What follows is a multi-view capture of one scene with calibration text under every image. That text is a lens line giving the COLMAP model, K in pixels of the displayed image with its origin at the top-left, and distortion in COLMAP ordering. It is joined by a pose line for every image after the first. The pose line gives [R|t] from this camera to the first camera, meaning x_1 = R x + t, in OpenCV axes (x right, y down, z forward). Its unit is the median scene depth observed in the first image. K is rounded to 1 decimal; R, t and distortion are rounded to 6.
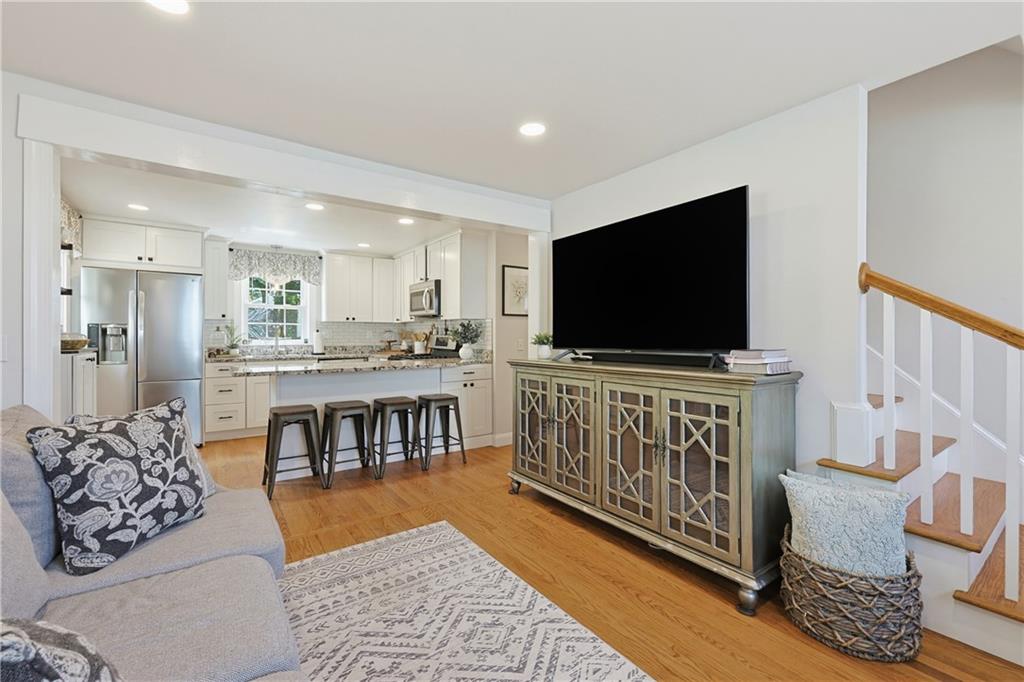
lens RADIAL K [[436.1, 0, 514.3], [0, 436.1, 334.6], [0, 0, 1]] dist [-0.001421, -0.000180]
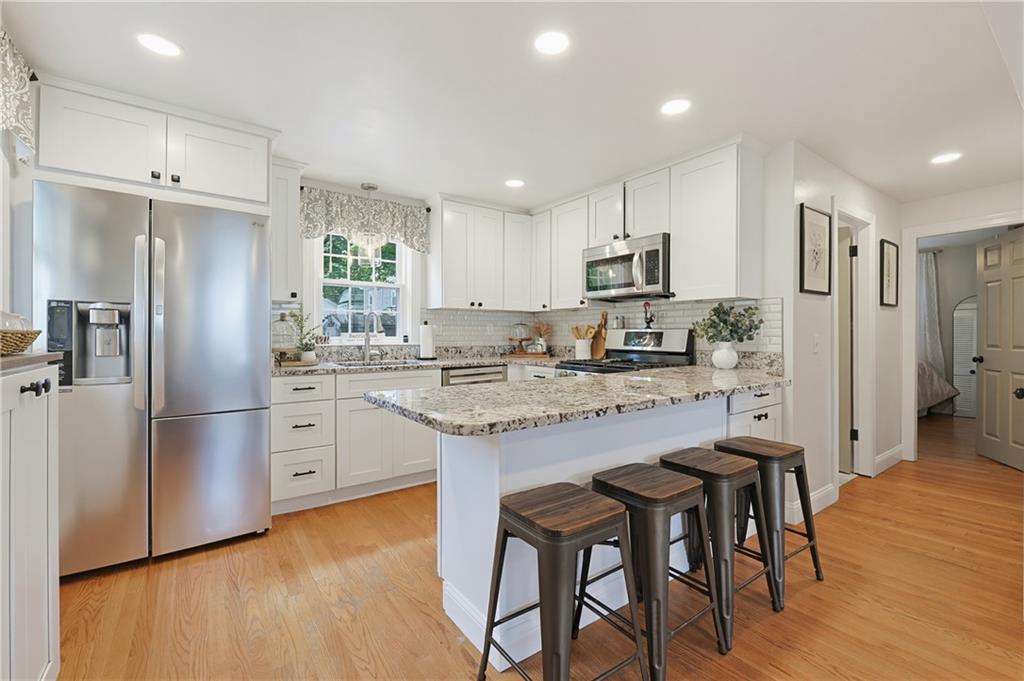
lens RADIAL K [[436.1, 0, 516.6], [0, 436.1, 333.0], [0, 0, 1]] dist [-0.001421, -0.000180]
pose [[0.999754, -0.000933, 0.022176, -0.366845], [0.001038, 0.999988, -0.004734, 0.010416], [-0.022171, 0.004755, 0.999743, 0.393787]]
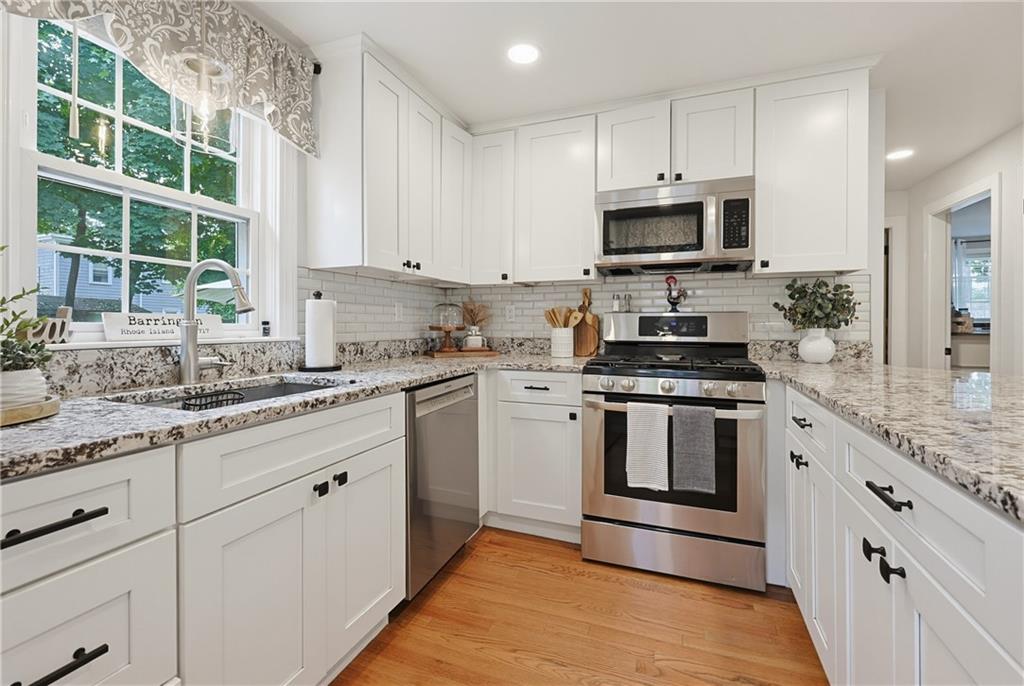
lens RADIAL K [[436.1, 0, 513.2], [0, 436.1, 325.2], [0, 0, 1]] dist [-0.001421, -0.000180]
pose [[0.826286, -0.002200, 0.563247, -0.565826], [0.003280, 0.999994, -0.000905, 0.015199], [-0.563241, 0.002595, 0.826288, 0.731536]]
